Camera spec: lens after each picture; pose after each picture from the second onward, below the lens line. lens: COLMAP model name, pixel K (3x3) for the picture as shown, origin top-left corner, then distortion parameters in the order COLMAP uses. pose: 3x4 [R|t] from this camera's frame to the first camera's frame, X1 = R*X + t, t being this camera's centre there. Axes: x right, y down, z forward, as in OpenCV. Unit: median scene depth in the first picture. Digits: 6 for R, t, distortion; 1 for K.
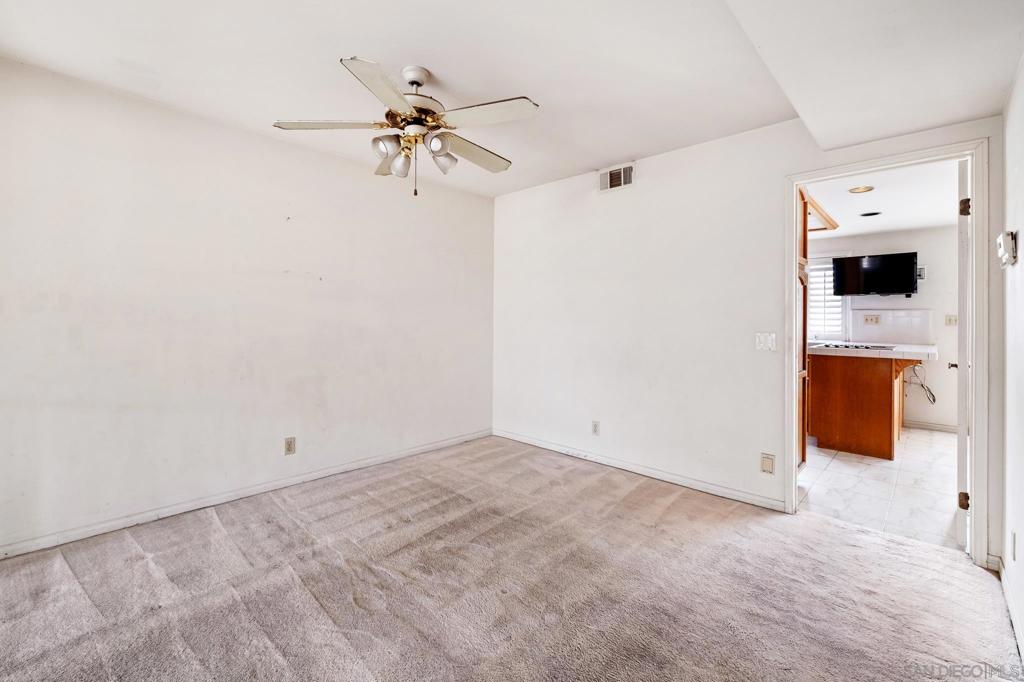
lens RADIAL K [[442.7, 0, 512.9], [0, 442.7, 311.7], [0, 0, 1]] dist [0.000446, 0.000411]
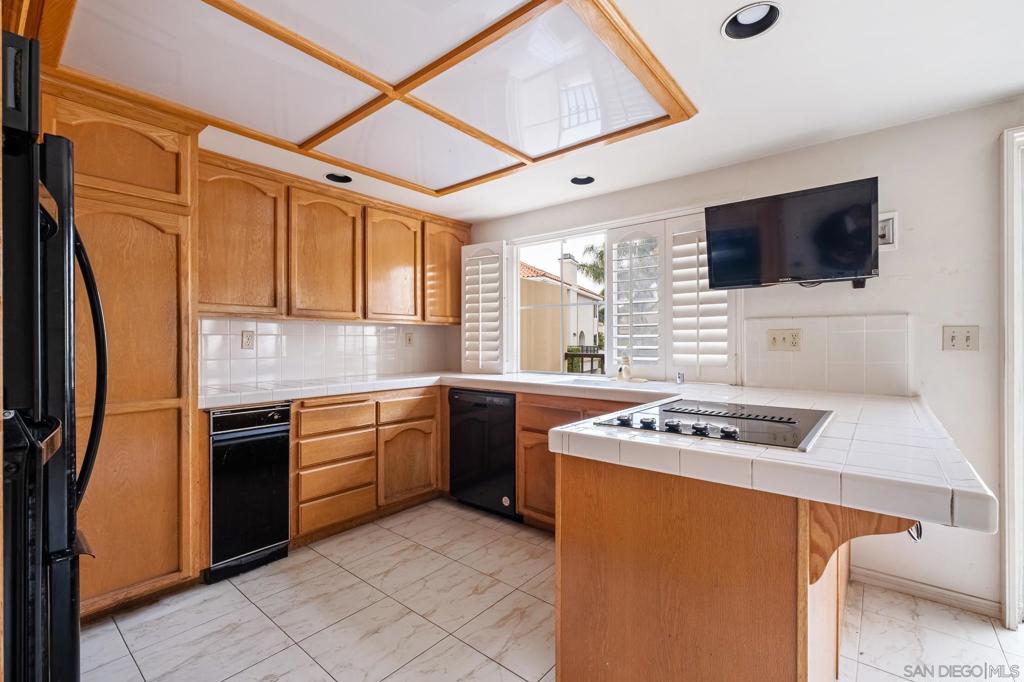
lens RADIAL K [[448.1, 0, 512.0], [0, 448.1, 341.0], [0, 0, 1]] dist [-0.000599, 0.000007]
pose [[0.997371, -0.012833, 0.071315, 0.519807], [0.012041, 0.999861, 0.011531, 0.011822], [-0.071453, -0.010642, 0.997387, 0.584011]]
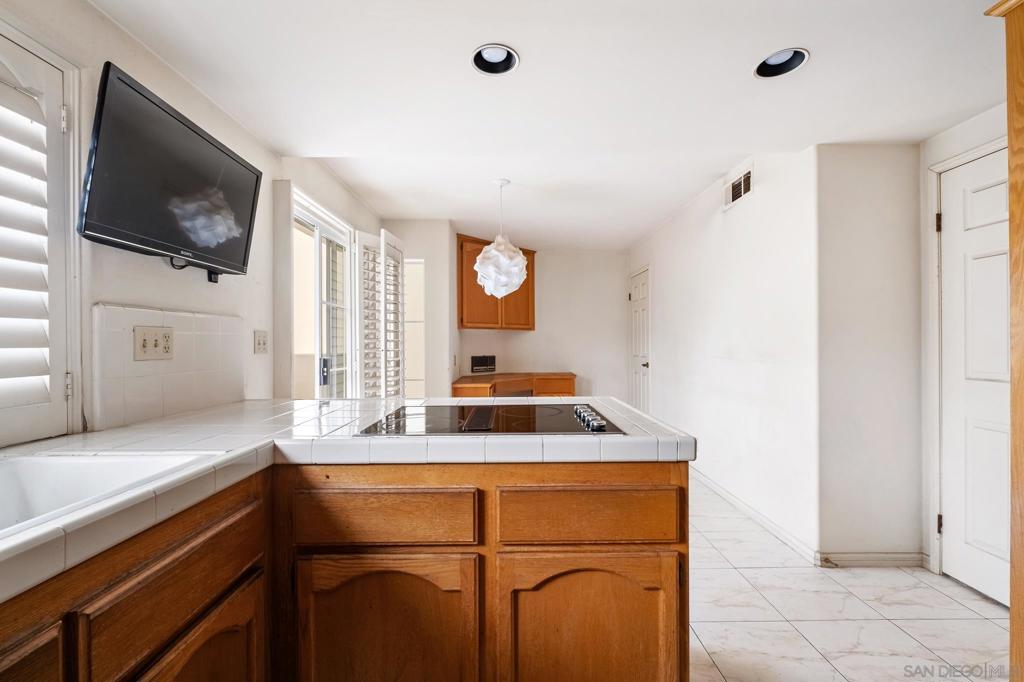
lens RADIAL K [[427.0, 0, 508.6], [0, 427.0, 343.3], [0, 0, 1]] dist [-0.001071, 0.000085]
pose [[-0.691340, -0.008484, 0.722480, 0.461920], [-0.009242, 0.999953, 0.002899, 0.016721], [-0.722471, -0.004672, -0.691386, 1.076886]]
